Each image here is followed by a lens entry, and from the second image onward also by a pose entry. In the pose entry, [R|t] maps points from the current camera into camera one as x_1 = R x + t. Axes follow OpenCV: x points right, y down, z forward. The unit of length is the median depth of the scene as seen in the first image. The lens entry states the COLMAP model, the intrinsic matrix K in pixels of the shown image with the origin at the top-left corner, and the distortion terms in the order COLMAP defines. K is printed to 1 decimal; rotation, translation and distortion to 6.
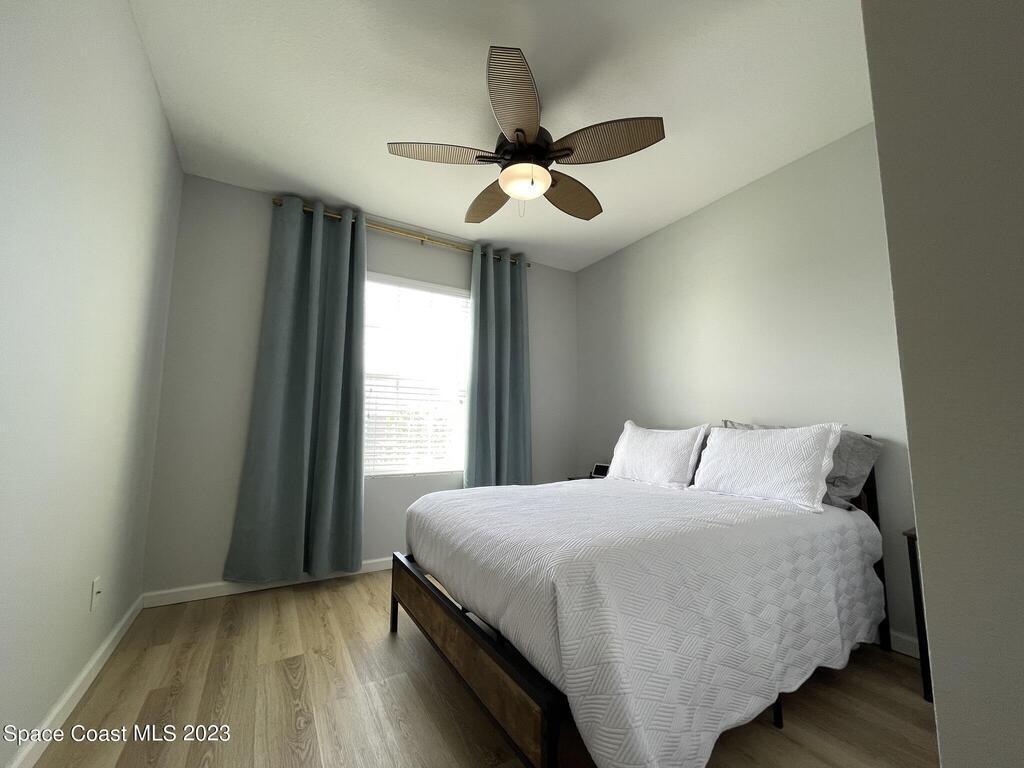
lens RADIAL K [[412.3, 0, 512.0], [0, 412.3, 384.0], [0, 0, 1]] dist [-0.005896, -0.000051]
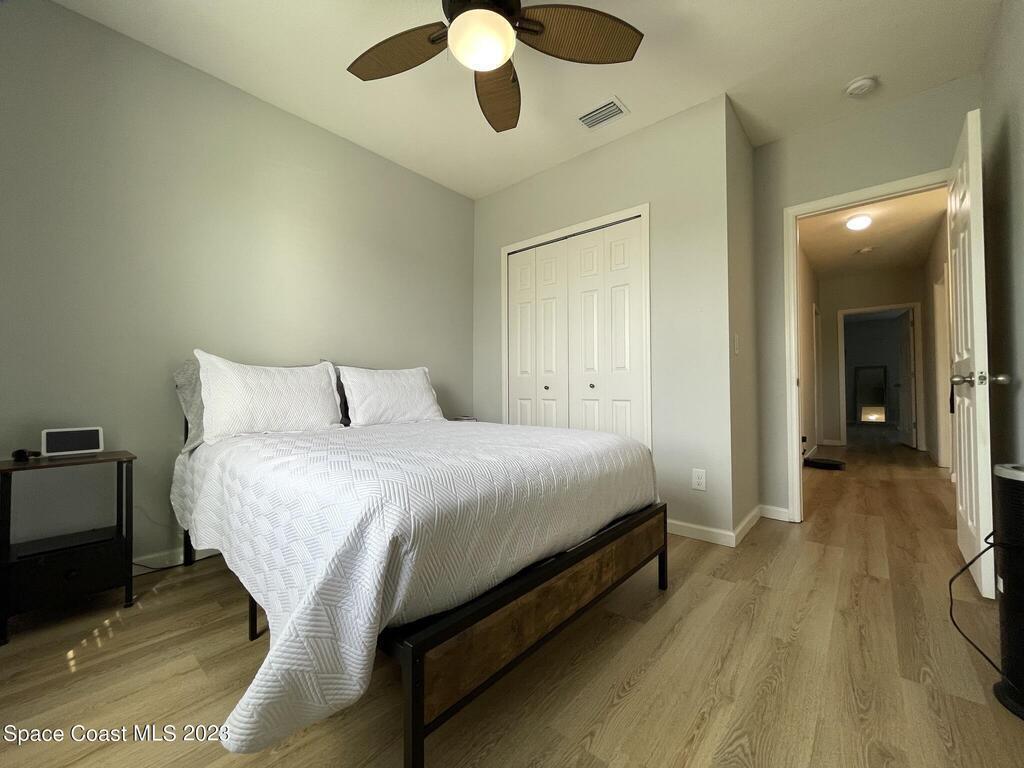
lens RADIAL K [[412.3, 0, 516.7], [0, 412.3, 382.1], [0, 0, 1]] dist [-0.005896, -0.000051]
pose [[-0.324085, 0.018297, 0.945851, -0.970269], [-0.106215, 0.992788, -0.055599, 0.253276], [-0.940046, -0.118483, -0.319804, 1.499461]]
